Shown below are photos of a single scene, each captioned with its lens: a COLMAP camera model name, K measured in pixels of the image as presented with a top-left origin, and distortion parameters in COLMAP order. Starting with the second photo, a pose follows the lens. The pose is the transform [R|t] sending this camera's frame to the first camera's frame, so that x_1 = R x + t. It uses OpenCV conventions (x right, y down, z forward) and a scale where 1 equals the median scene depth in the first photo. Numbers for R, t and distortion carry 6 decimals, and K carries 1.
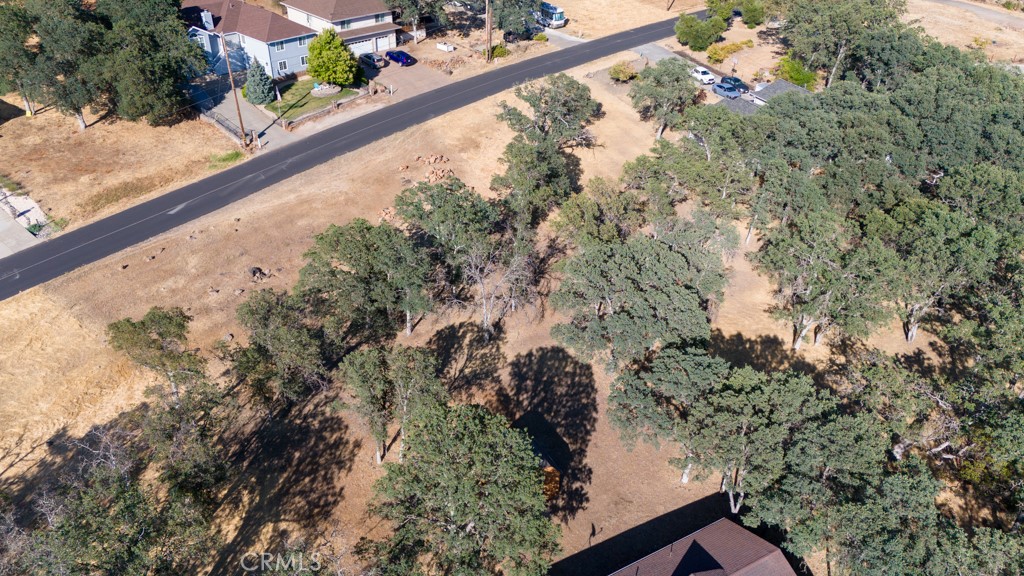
lens RADIAL K [[750.6, 0, 514.5], [0, 750.6, 287.0], [0, 0, 1]] dist [0.085601, -0.098554]
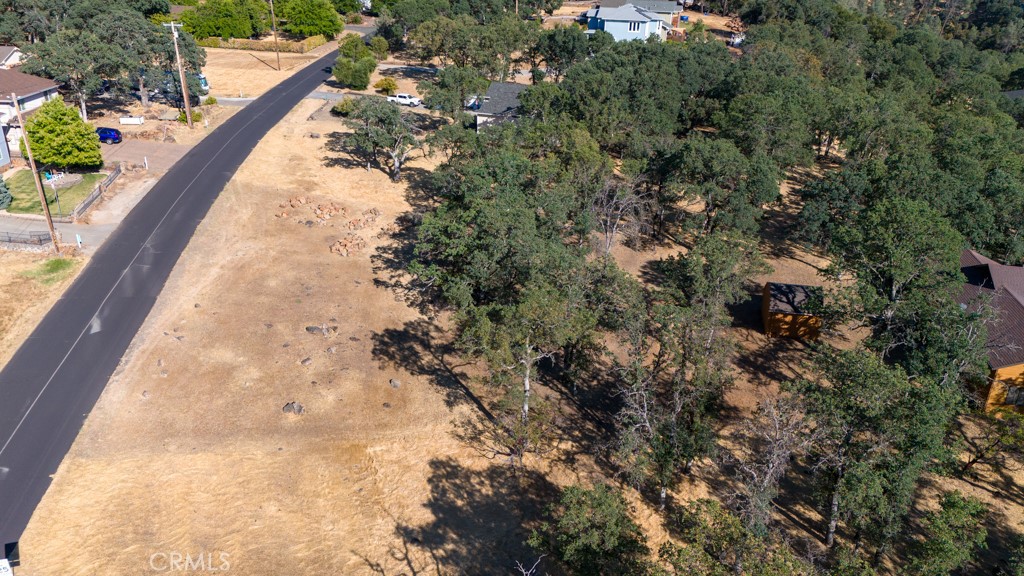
lens RADIAL K [[750.6, 0, 514.5], [0, 750.6, 287.0], [0, 0, 1]] dist [0.085601, -0.098554]
pose [[0.658278, -0.313137, 0.684555, -0.863335], [0.407229, 0.912955, 0.026017, 0.003483], [-0.633115, 0.261644, 0.728497, 0.321316]]
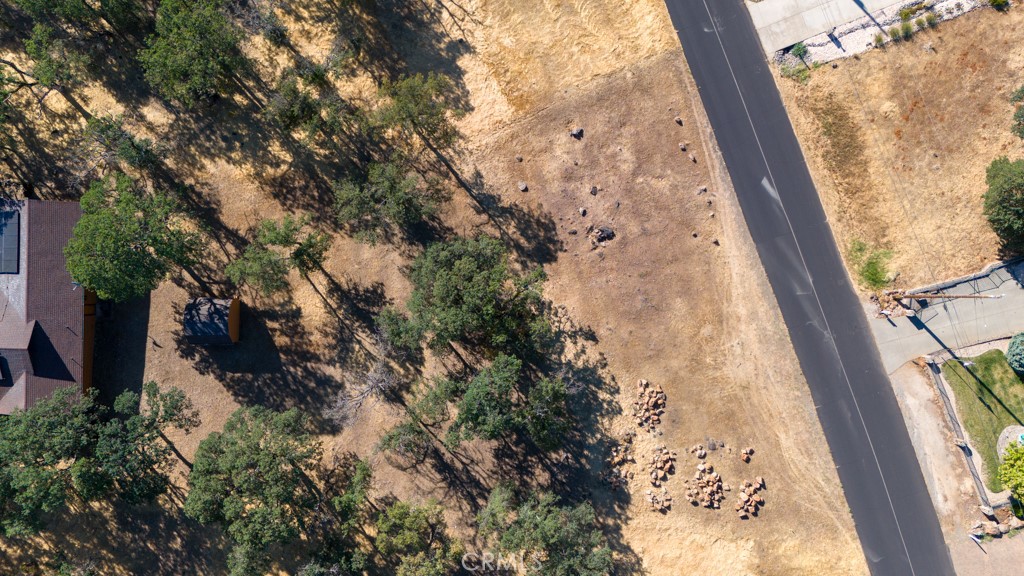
lens RADIAL K [[750.6, 0, 514.5], [0, 750.6, 287.0], [0, 0, 1]] dist [0.085601, -0.098554]
pose [[-0.503060, 0.862740, -0.051086, -0.199875], [-0.521042, -0.255596, 0.814362, -0.911526], [0.689526, 0.436291, 0.578104, 0.444838]]
